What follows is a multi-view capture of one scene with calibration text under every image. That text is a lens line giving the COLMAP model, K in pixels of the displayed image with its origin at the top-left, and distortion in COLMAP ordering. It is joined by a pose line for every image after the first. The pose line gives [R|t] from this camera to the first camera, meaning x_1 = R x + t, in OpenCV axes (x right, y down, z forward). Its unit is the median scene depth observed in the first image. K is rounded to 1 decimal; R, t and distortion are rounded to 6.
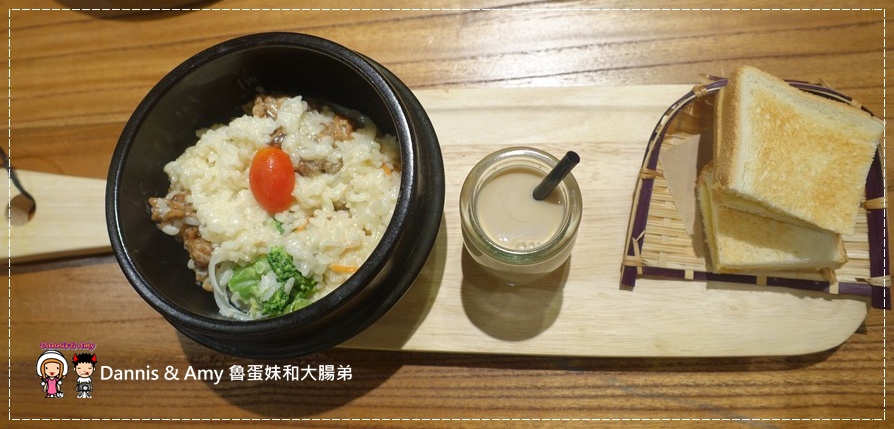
lens RADIAL K [[613.3, 0, 447.0], [0, 613.3, 214.5], [0, 0, 1]] dist [-0.001223, 0.001653]
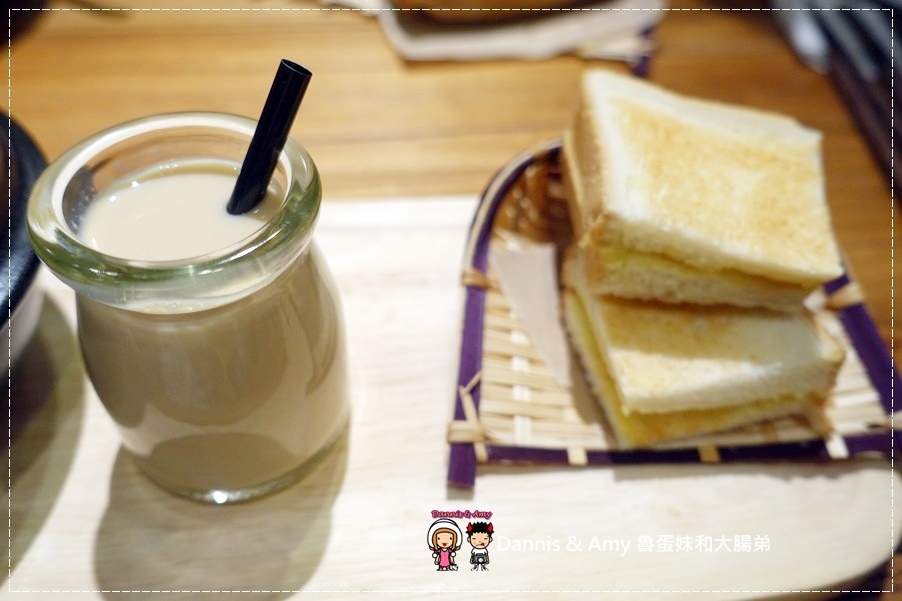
lens RADIAL K [[722.2, 0, 451.0], [0, 722.2, 300.5], [0, 0, 1]] dist [-0.009743, -0.005843]
pose [[0.975853, 0.016807, 0.217781, 0.162929], [0.096302, 0.861798, -0.498025, 0.274216], [-0.196054, 0.506972, 0.839370, 0.459130]]
